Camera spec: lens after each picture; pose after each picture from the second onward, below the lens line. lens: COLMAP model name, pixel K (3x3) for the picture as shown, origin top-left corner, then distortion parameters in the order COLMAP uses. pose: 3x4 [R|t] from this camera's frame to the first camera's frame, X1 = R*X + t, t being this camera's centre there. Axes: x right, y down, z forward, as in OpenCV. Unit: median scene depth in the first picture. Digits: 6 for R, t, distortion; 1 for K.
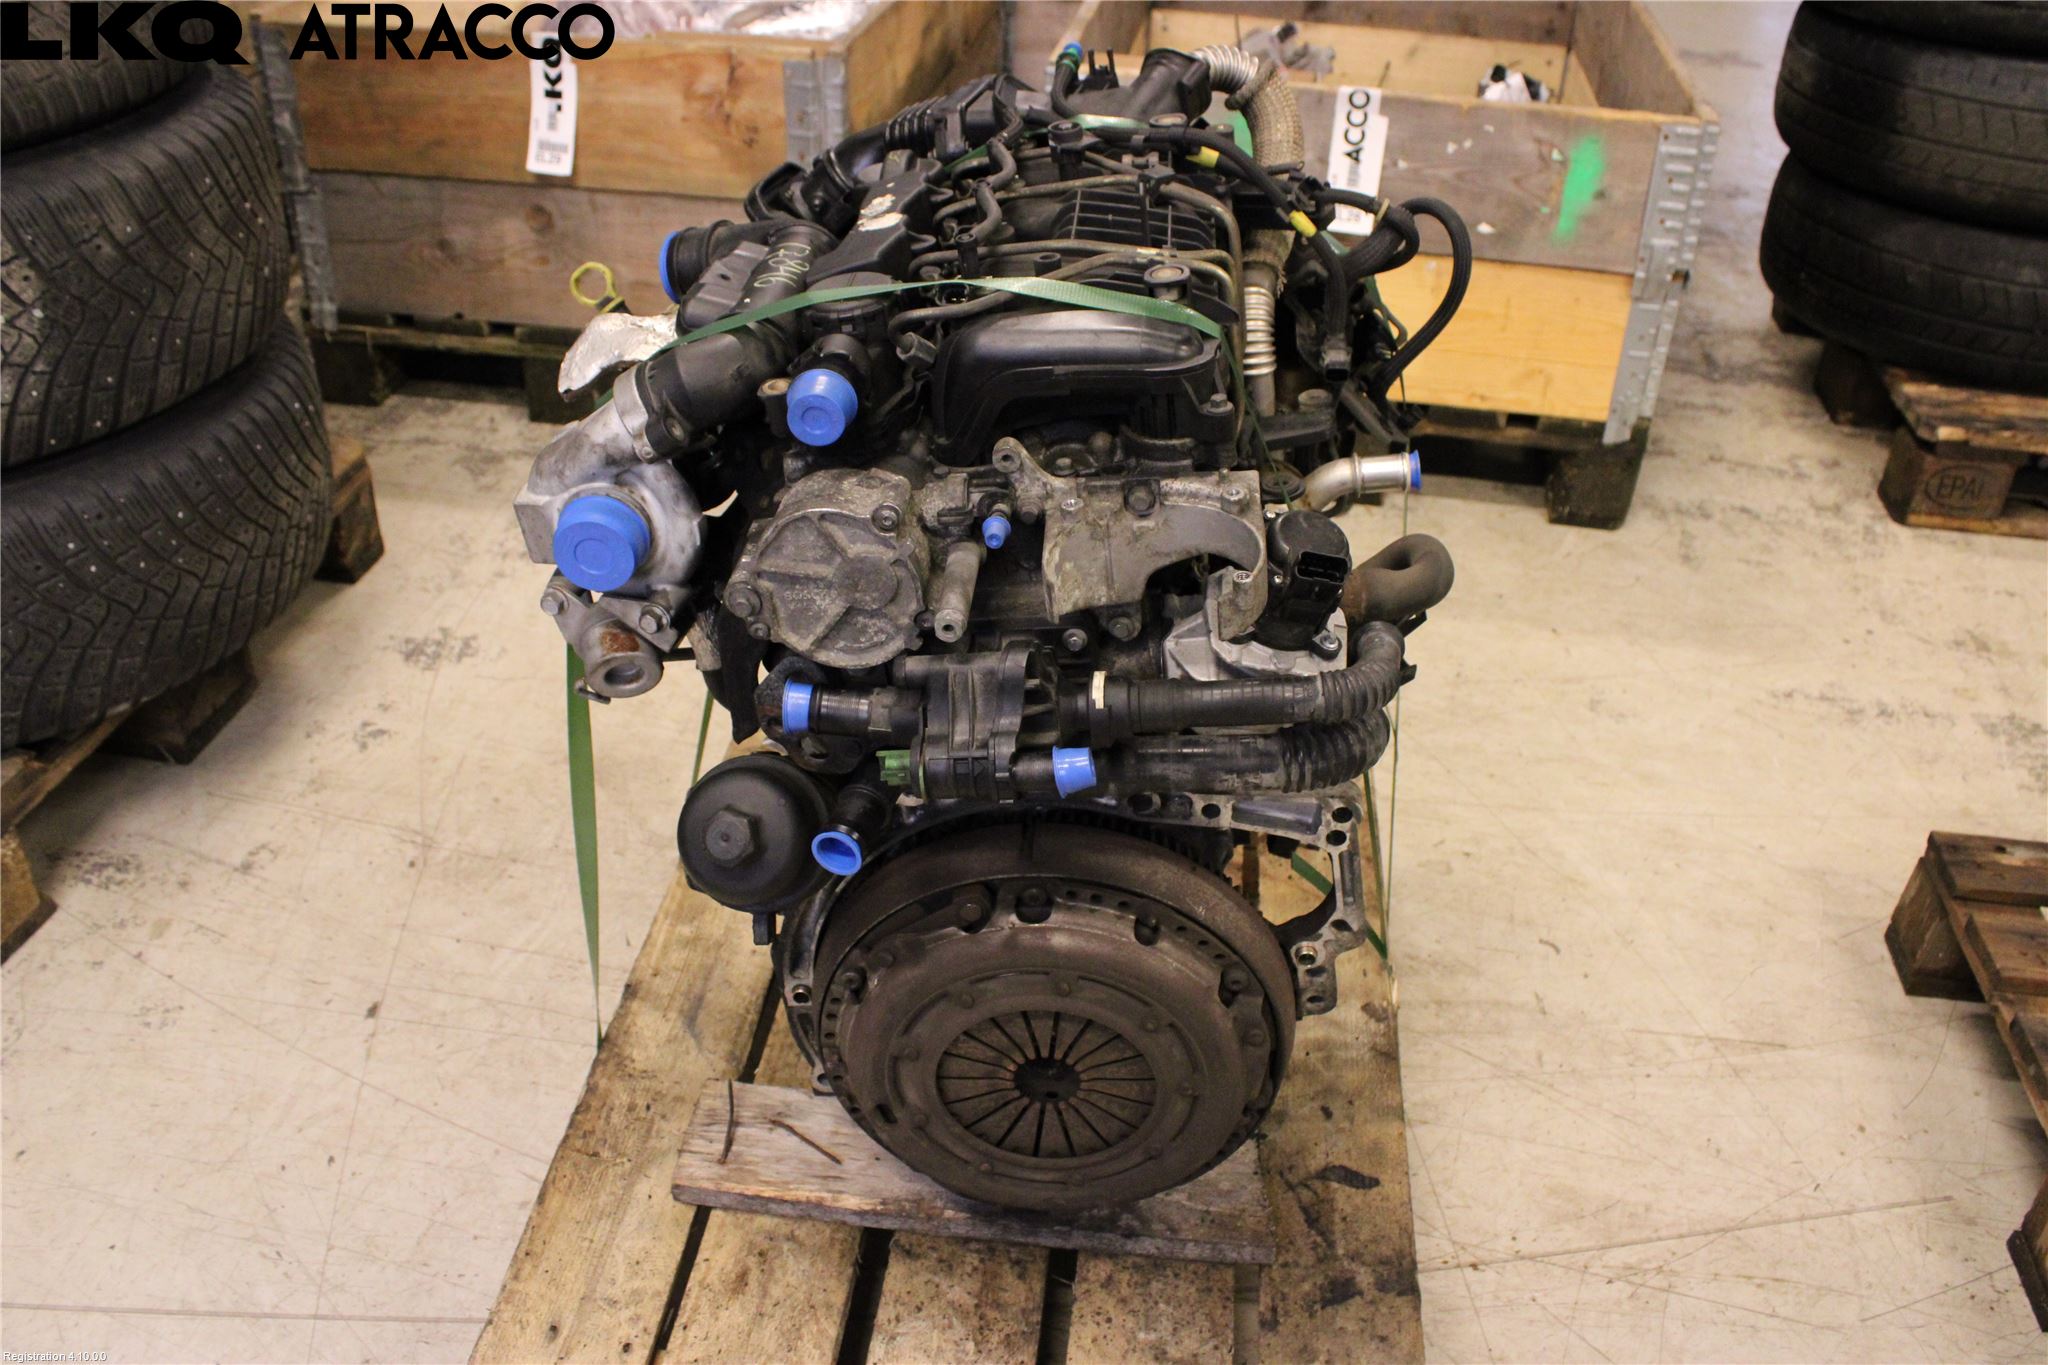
lens RADIAL K [[1737.2, 0, 1025.9], [0, 1737.2, 681.8], [0, 0, 1]] dist [-0.045656, 0.003369]
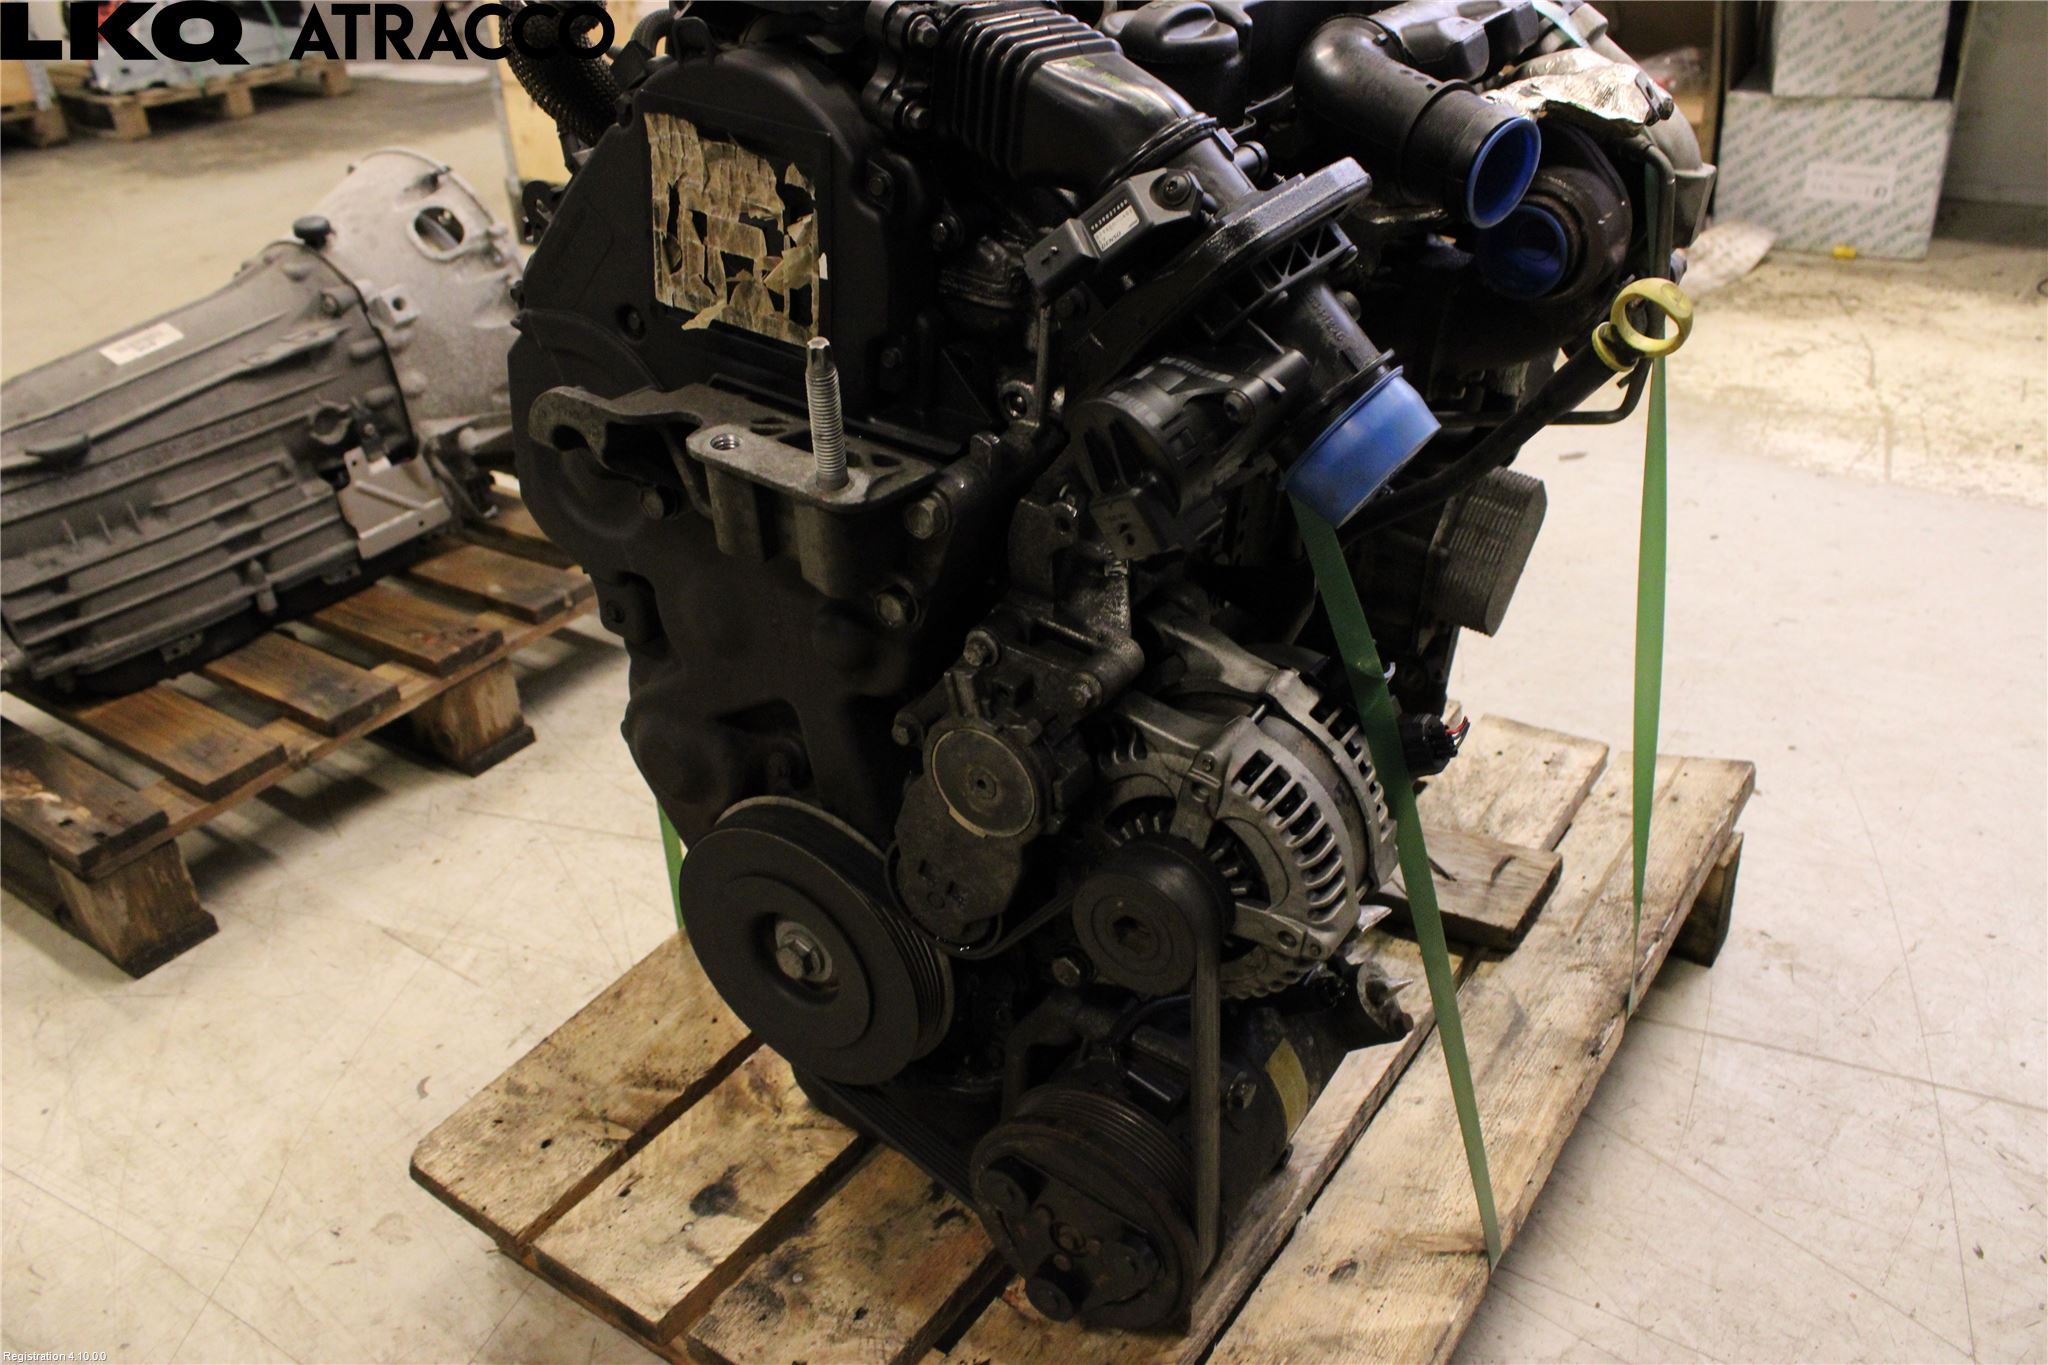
lens RADIAL K [[1688.5, 0, 1030.9], [0, 1688.5, 667.5], [0, 0, 1]] dist [-0.158590, 0.131487]
pose [[-0.876506, -0.204190, 0.435941, -0.285956], [0.308996, 0.455765, 0.834745, -0.577414], [-0.369133, 0.866363, -0.336387, 1.151801]]
